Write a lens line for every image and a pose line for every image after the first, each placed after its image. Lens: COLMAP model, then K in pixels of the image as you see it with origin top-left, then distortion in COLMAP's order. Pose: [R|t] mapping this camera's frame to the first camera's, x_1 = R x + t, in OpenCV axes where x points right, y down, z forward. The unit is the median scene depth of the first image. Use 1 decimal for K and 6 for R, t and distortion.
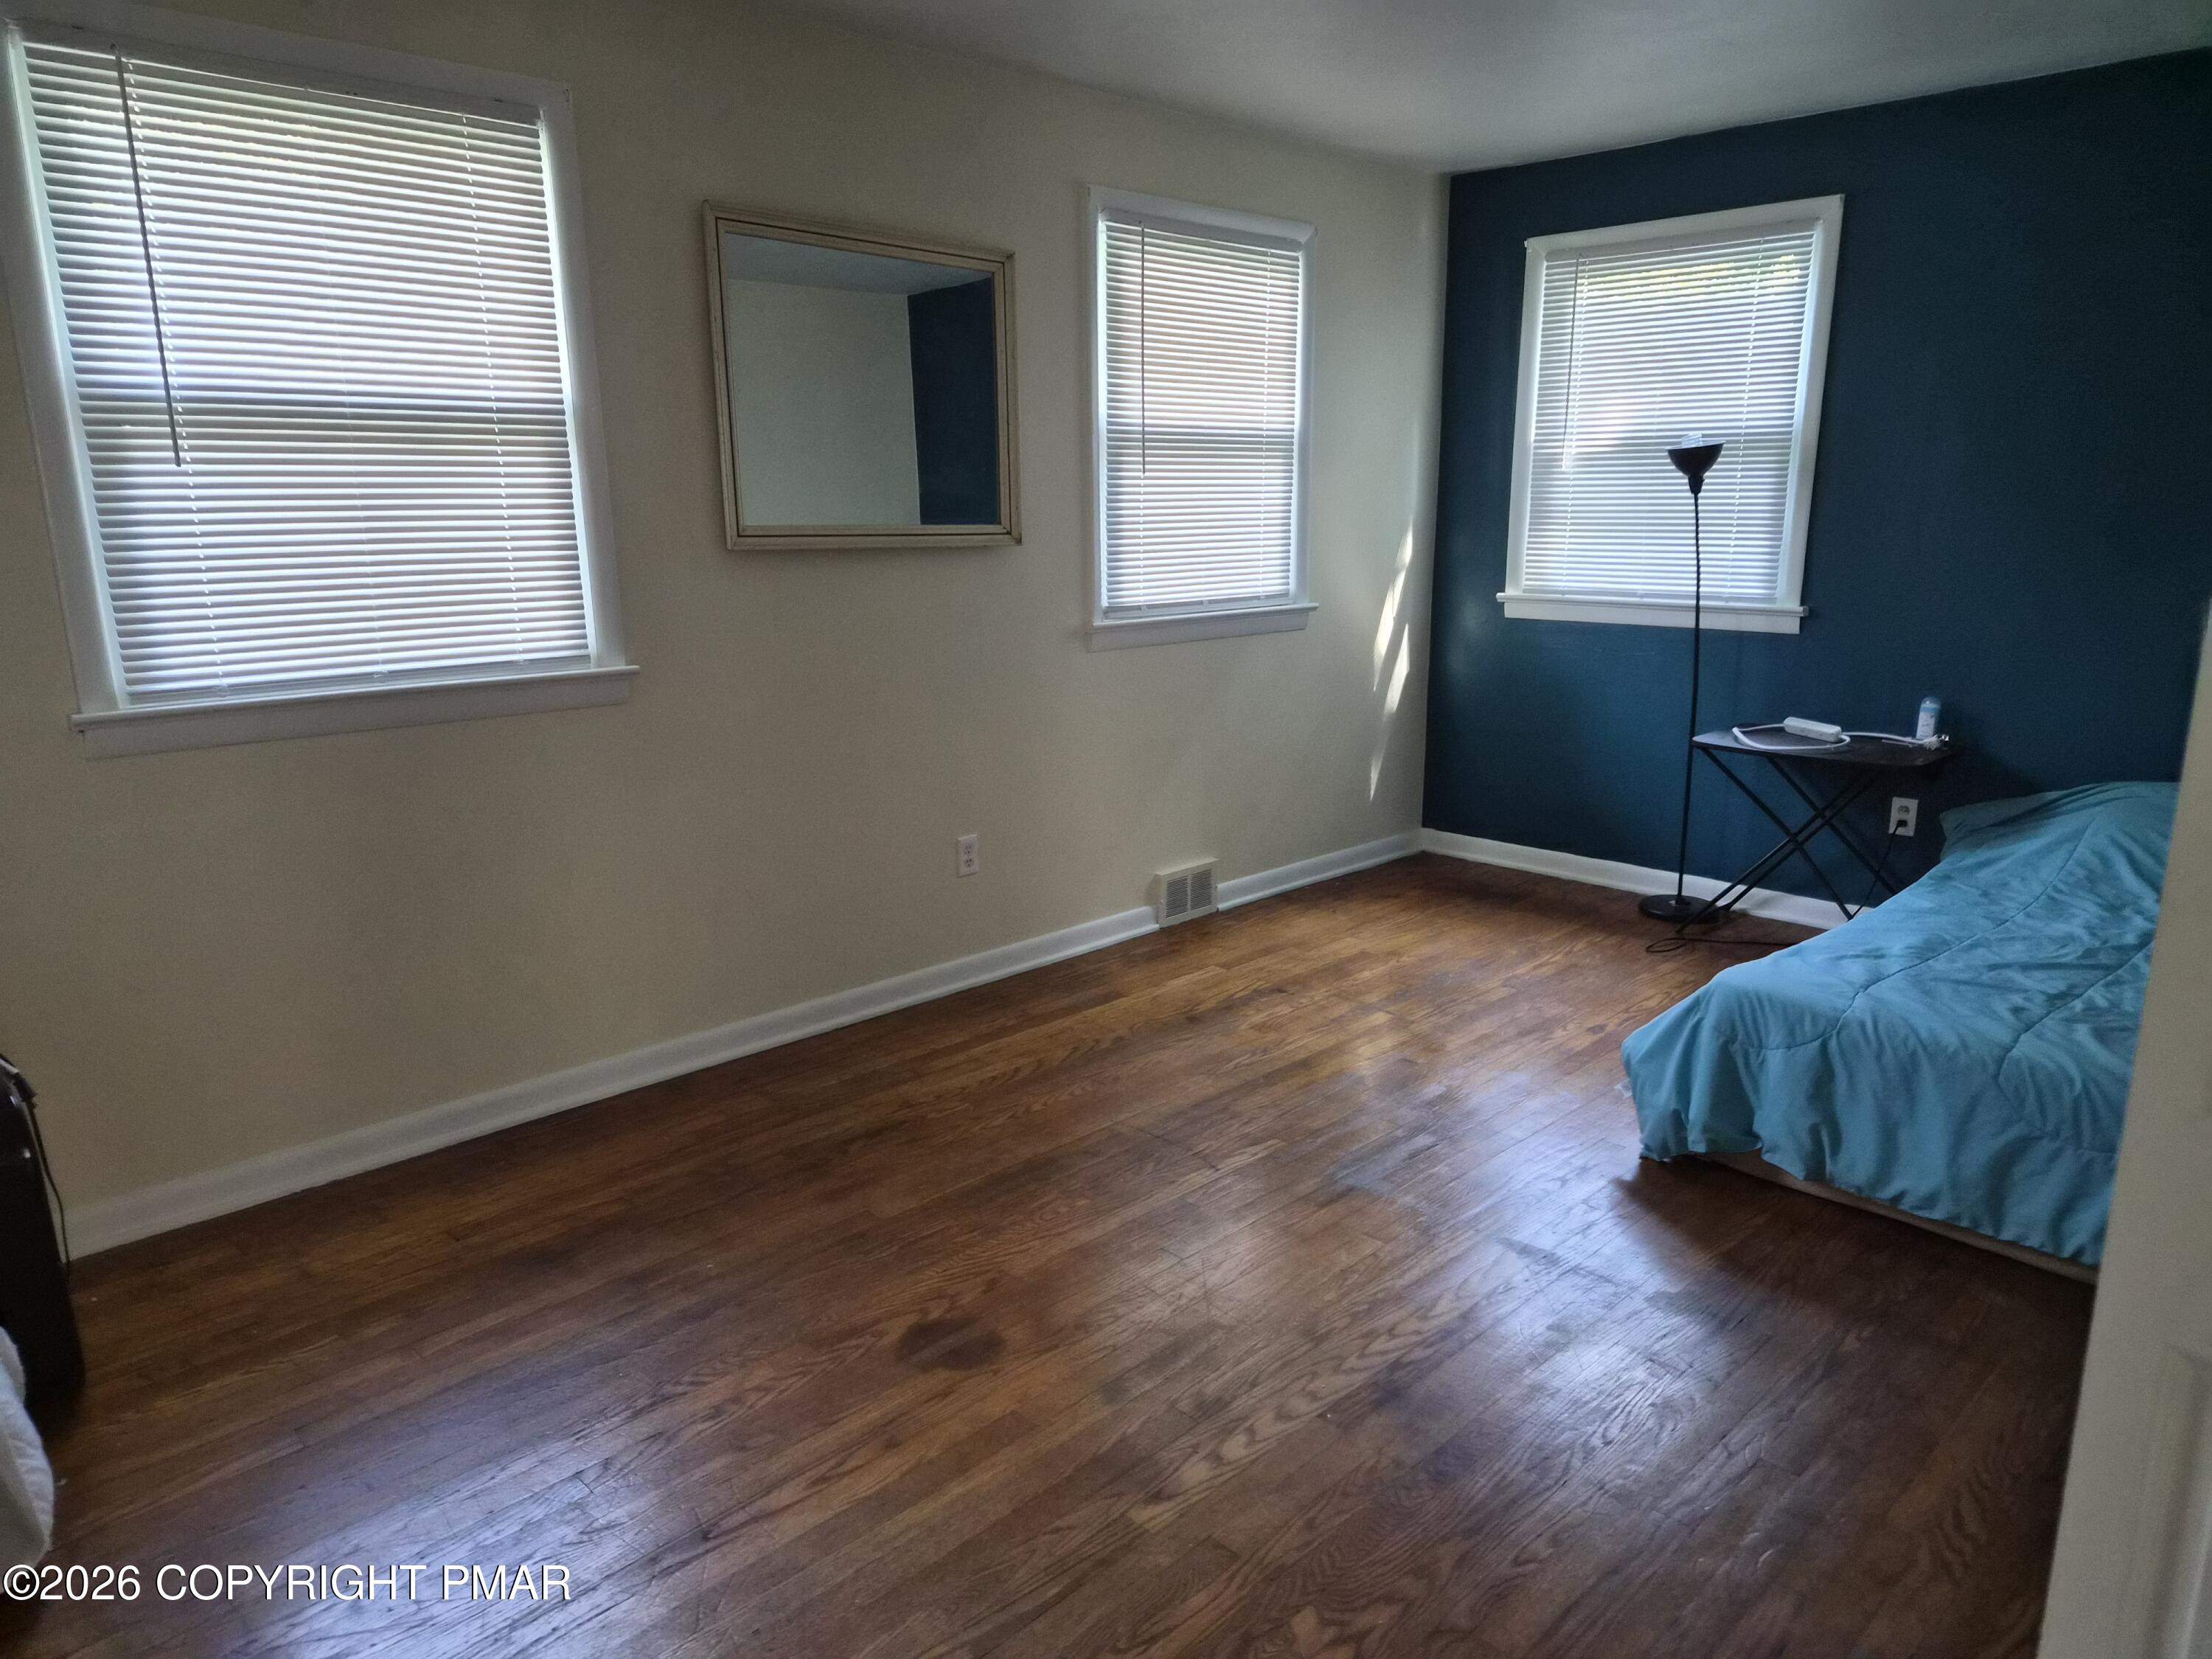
lens RADIAL K [[1488.9, 0, 1117.9], [0, 1488.9, 838.6], [0, 0, 1]] dist [0.076062, -0.074471]
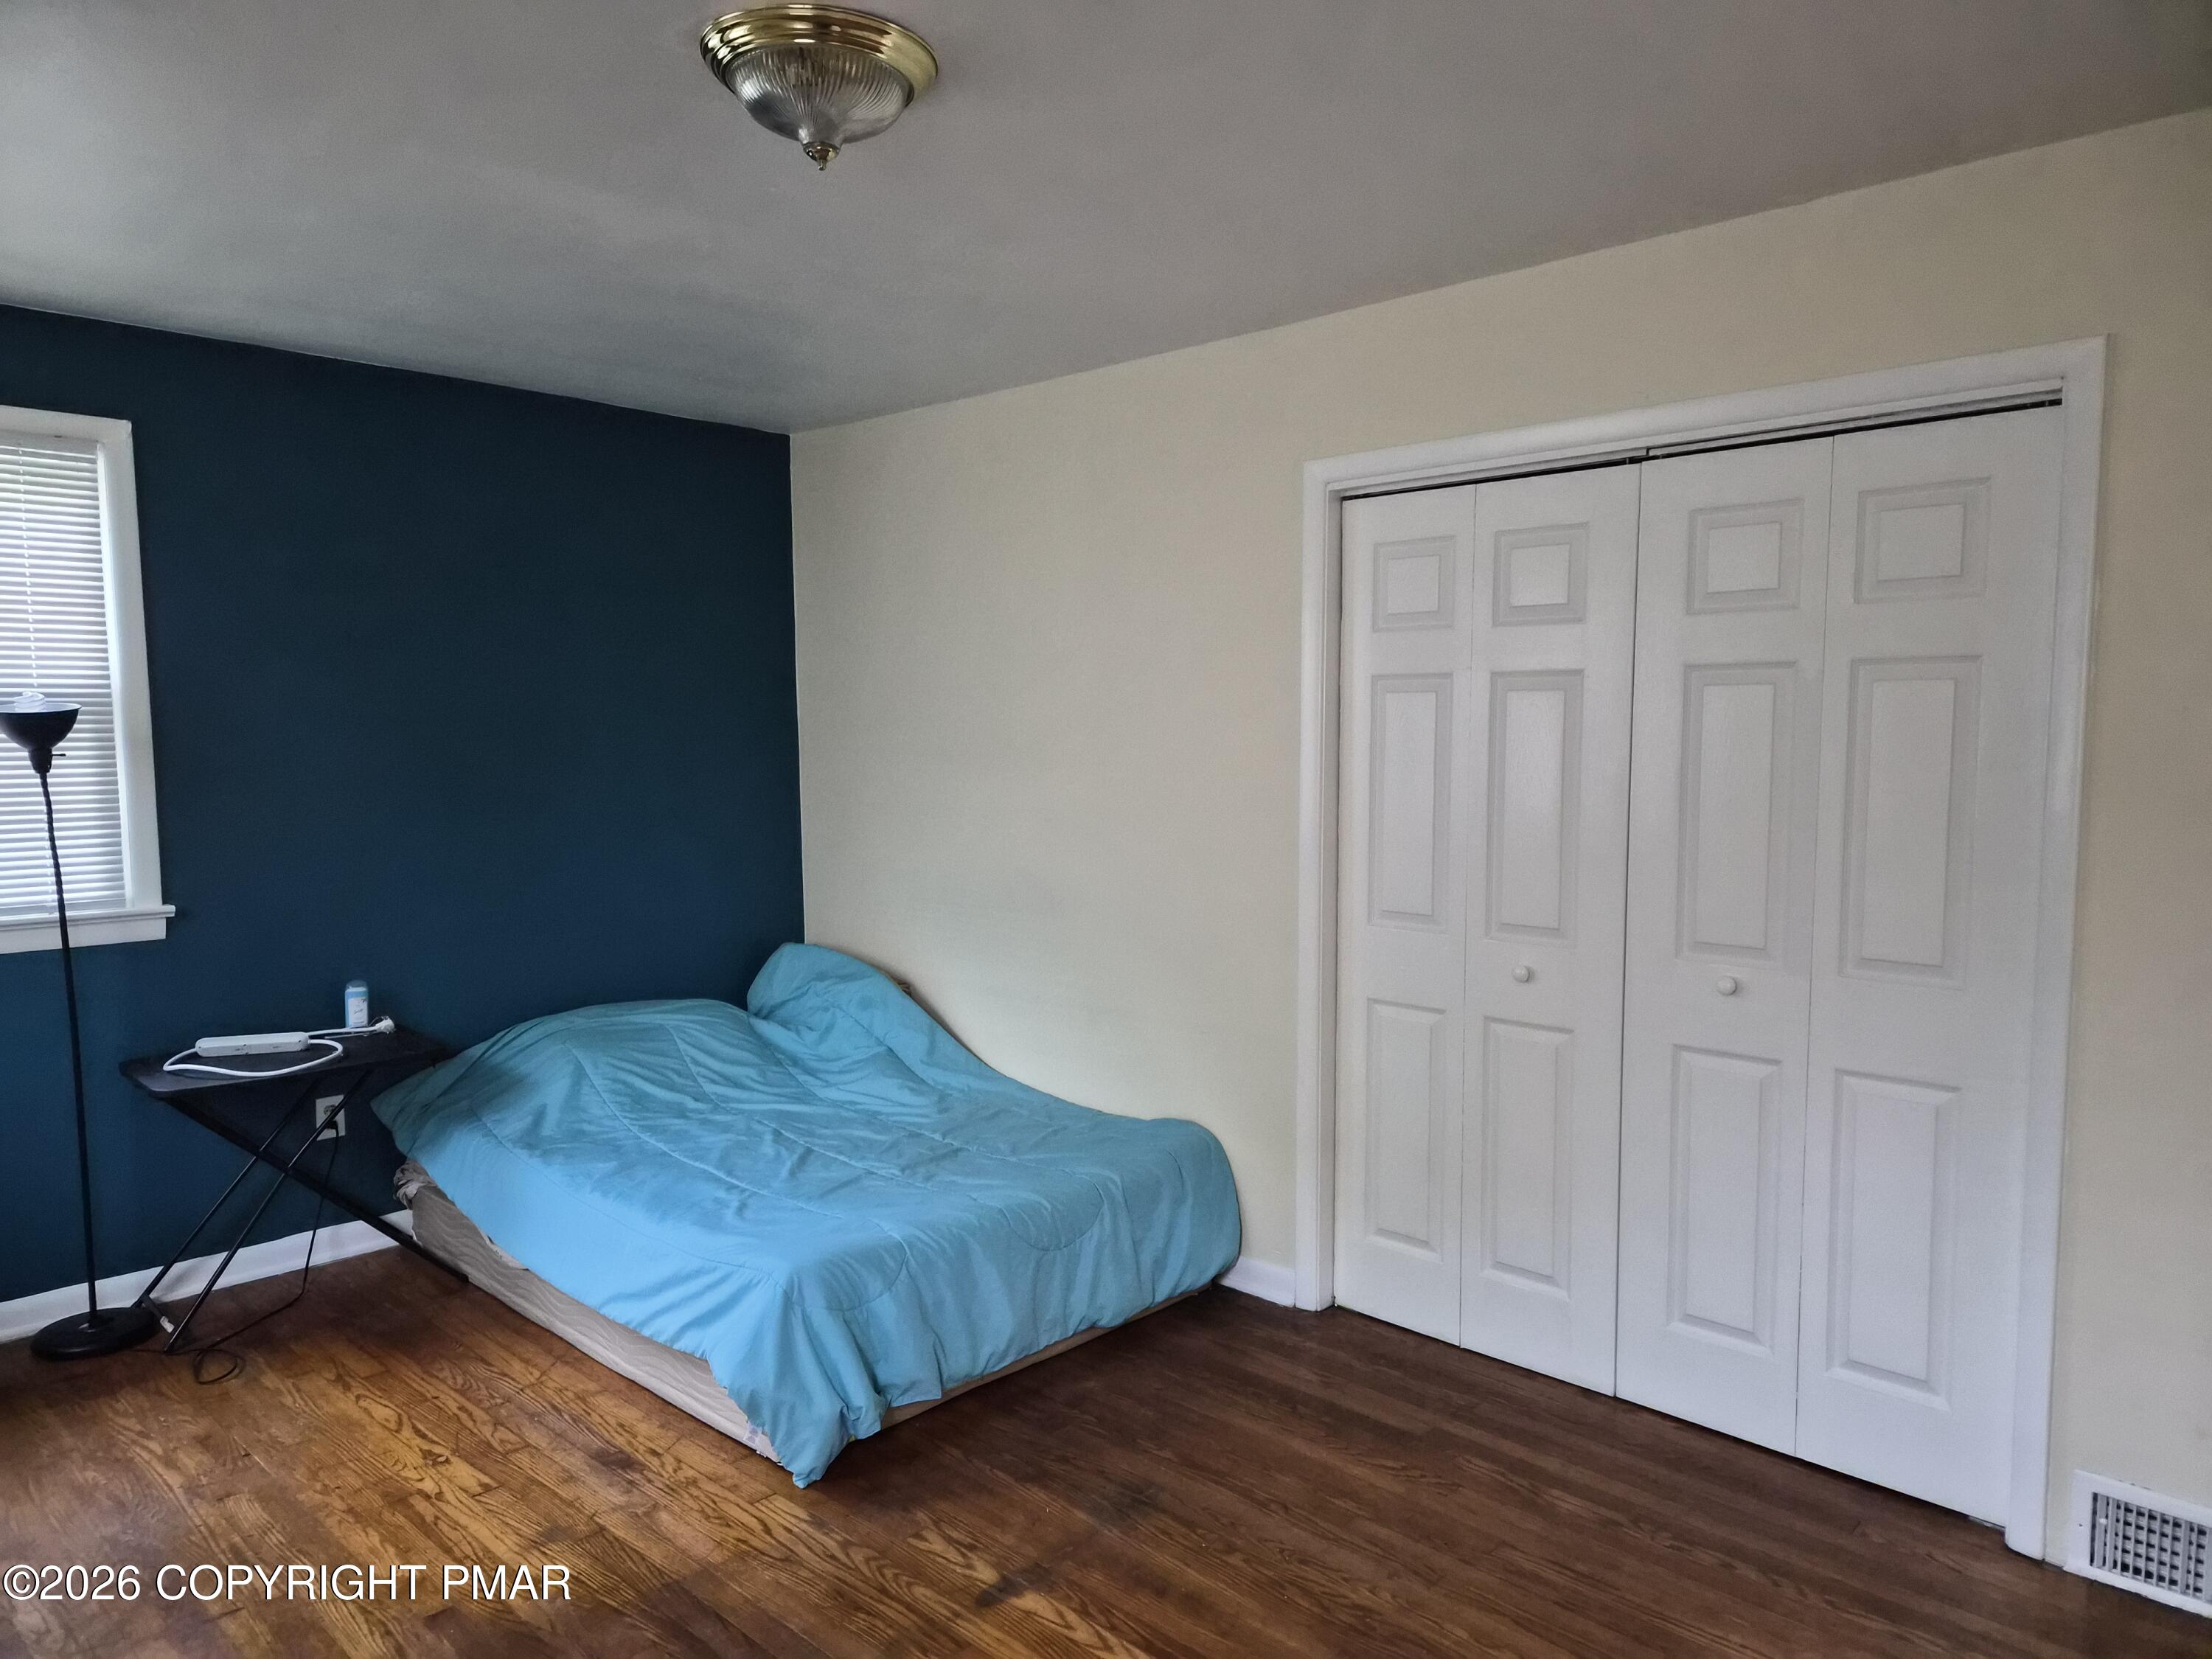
lens RADIAL K [[1488.9, 0, 1117.9], [0, 1488.9, 838.6], [0, 0, 1]] dist [0.076062, -0.074471]
pose [[-0.037363, -0.069364, 0.996892, -0.372006], [0.227516, 0.970798, 0.076075, -0.133705], [-0.973057, 0.229651, -0.020490, 0.511999]]
